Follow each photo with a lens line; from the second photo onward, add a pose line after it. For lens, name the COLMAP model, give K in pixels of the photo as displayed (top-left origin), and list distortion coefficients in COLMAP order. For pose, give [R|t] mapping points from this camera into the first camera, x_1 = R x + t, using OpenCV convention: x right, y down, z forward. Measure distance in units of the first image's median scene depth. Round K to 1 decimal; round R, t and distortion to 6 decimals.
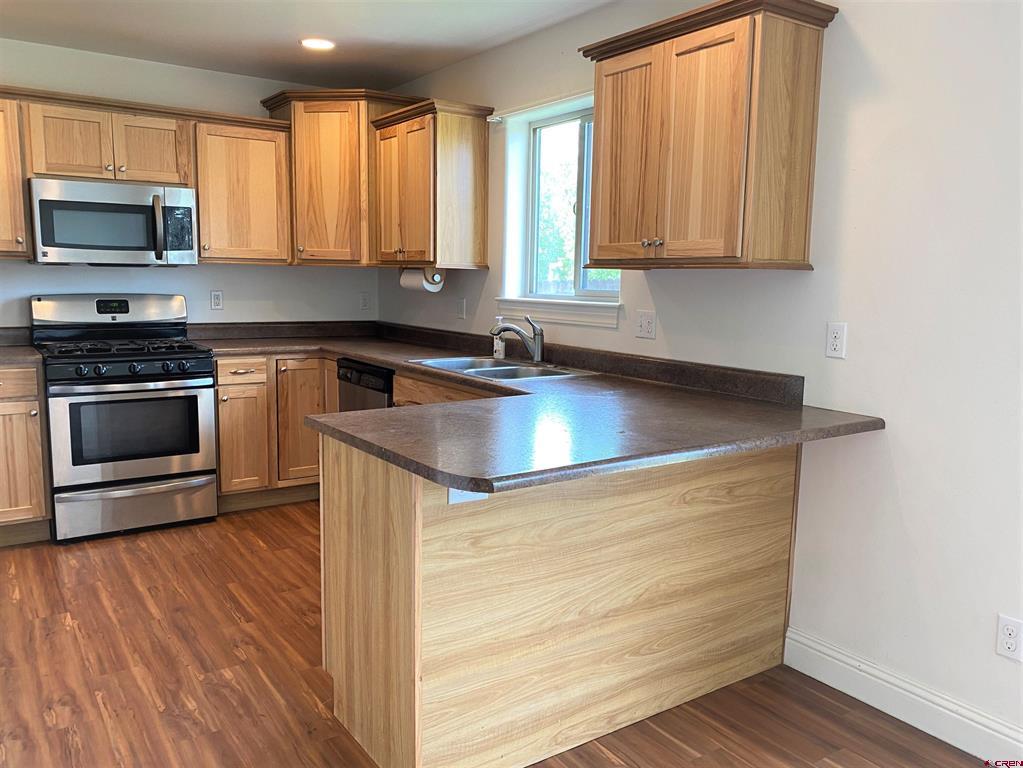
lens RADIAL K [[799.1, 0, 511.5], [0, 799.1, 384.0], [0, 0, 1]] dist [0.084051, -0.128501]
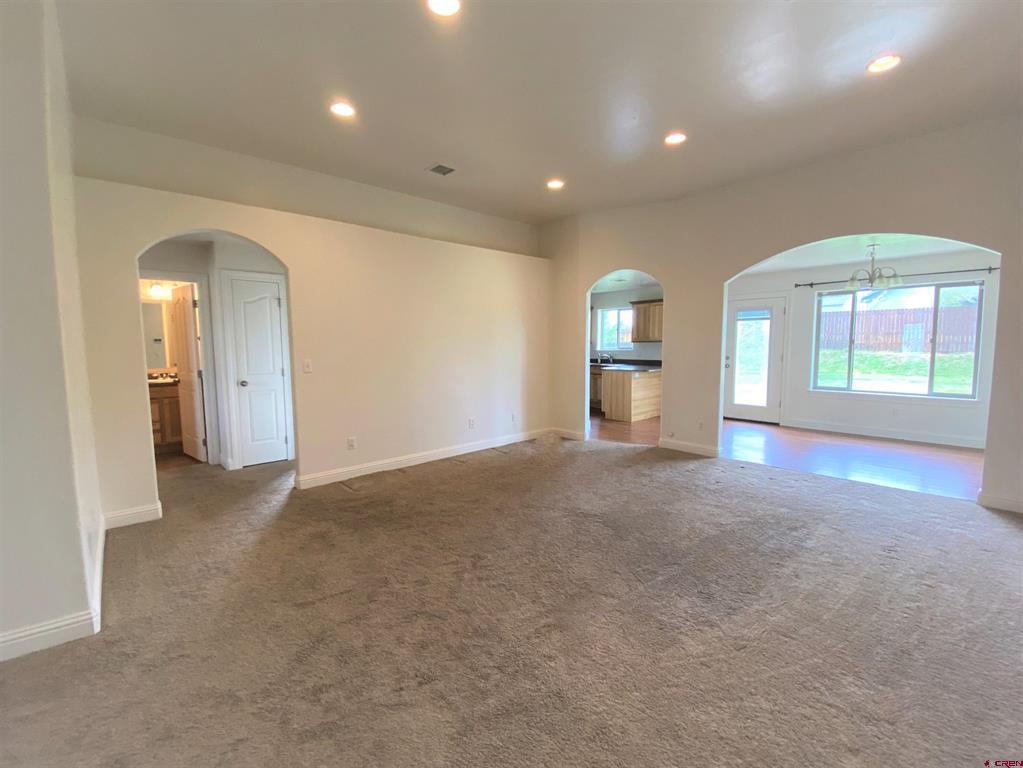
lens RADIAL K [[436.3, 0, 504.0], [0, 436.3, 381.7], [0, 0, 1]] dist [0.019835, -0.022783]
pose [[0.993224, -0.035582, 0.110637, -0.826878], [0.041284, 0.997911, -0.049683, 0.170242], [-0.108638, 0.053914, 0.992618, -1.344764]]
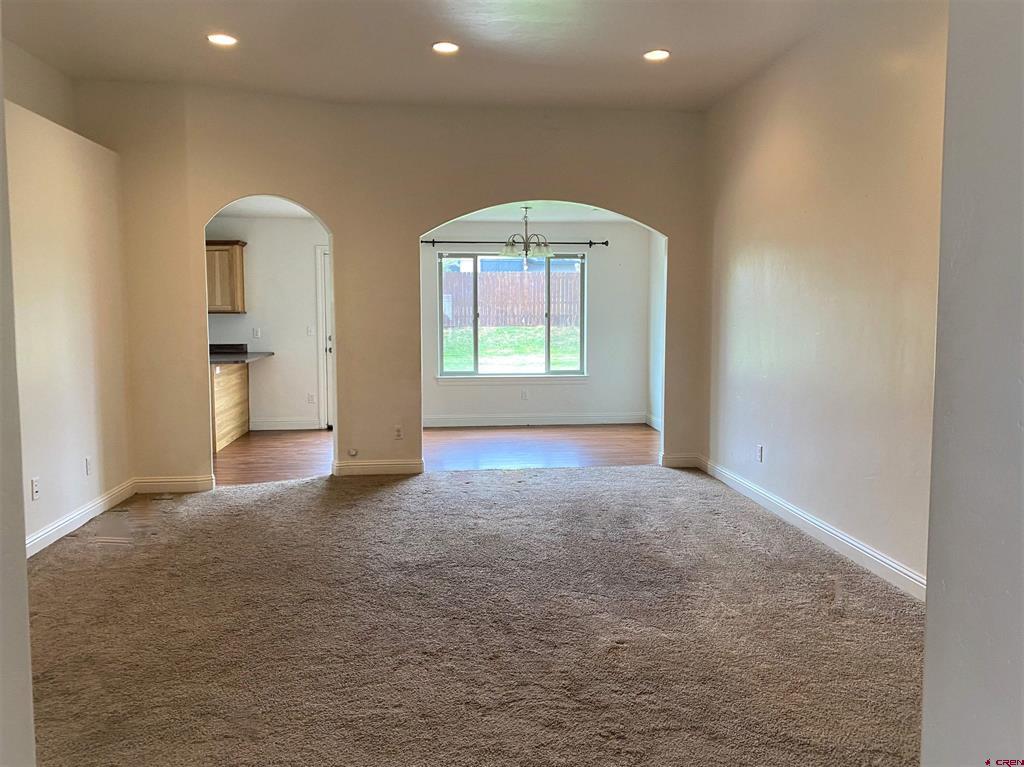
lens RADIAL K [[799.9, 0, 512.0], [0, 799.9, 383.5], [0, 0, 1]] dist [0.084051, -0.128501]
pose [[0.476536, -0.098207, 0.873653, -1.489716], [0.129011, 0.990795, 0.041005, 0.114779], [-0.869638, 0.093170, 0.484819, -1.154498]]
